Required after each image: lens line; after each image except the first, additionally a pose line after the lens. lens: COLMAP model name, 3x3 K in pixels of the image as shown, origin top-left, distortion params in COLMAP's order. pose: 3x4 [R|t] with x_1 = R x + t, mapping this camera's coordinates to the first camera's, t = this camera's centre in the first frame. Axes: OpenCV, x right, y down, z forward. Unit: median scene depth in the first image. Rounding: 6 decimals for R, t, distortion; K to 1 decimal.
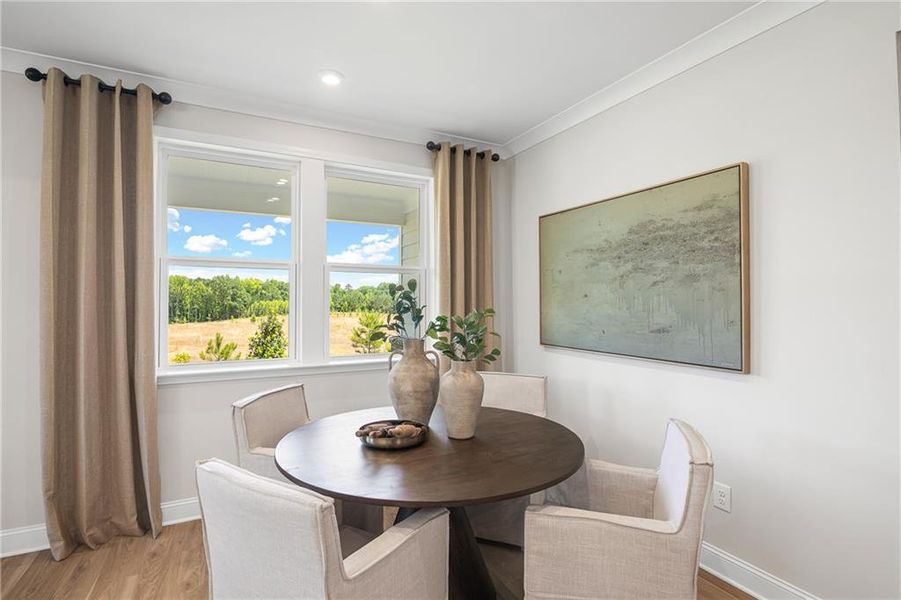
lens RADIAL K [[428.8, 0, 450.5], [0, 428.8, 300.0], [0, 0, 1]] dist [-0.031272, 0.000018]
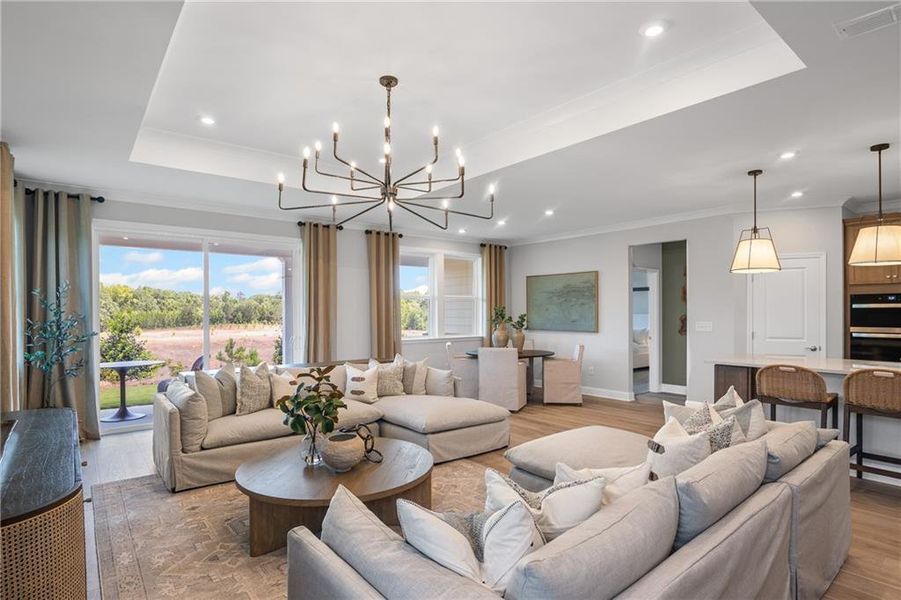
lens RADIAL K [[462.7, 0, 464.4], [0, 462.7, 316.3], [0, 0, 1]] dist [-0.000952, -0.000254]
pose [[0.974608, -0.006485, 0.223825, -0.793725], [0.003228, 0.999884, 0.014913, -0.012773], [-0.223896, -0.013811, 0.974515, -1.613158]]
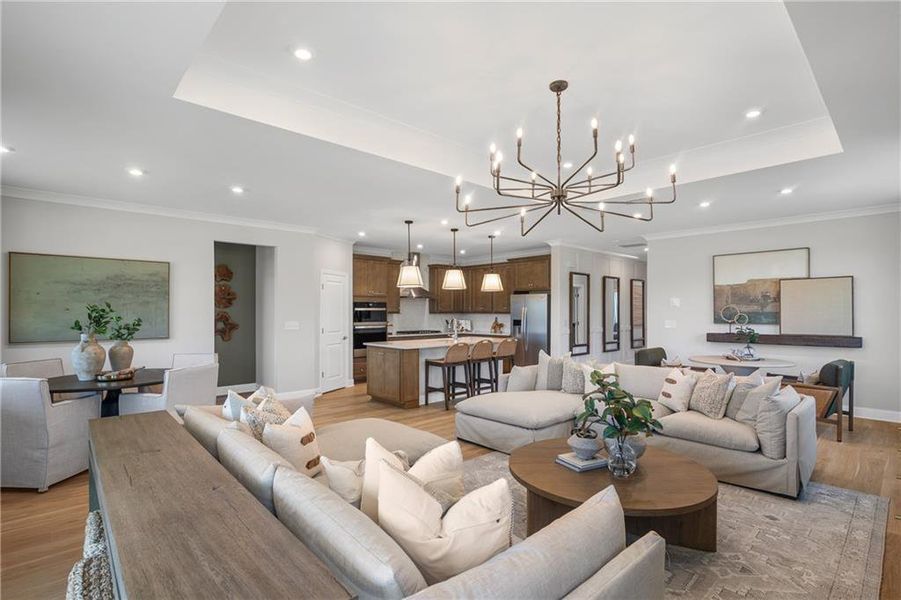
lens RADIAL K [[422.2, 0, 447.8], [0, 422.2, 306.0], [0, 0, 1]] dist [-0.029909, 0.000129]
pose [[-0.251751, 0.018040, 0.967624, -1.595311], [0.001414, 0.999832, -0.018272, 0.008276], [-0.967791, -0.003232, -0.251734, -0.047884]]
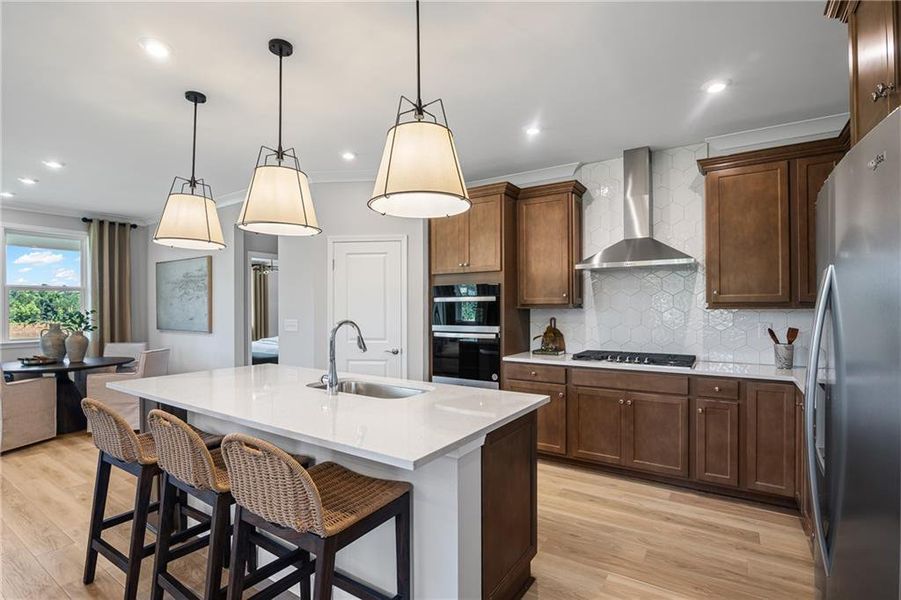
lens RADIAL K [[436.9, 0, 449.2], [0, 436.9, 305.4], [0, 0, 1]] dist [-0.022222, -0.000201]
pose [[0.875690, -0.001251, 0.482872, 0.471322], [0.001842, 0.999998, -0.000751, -0.001616], [-0.482870, 0.001547, 0.875690, -1.457527]]
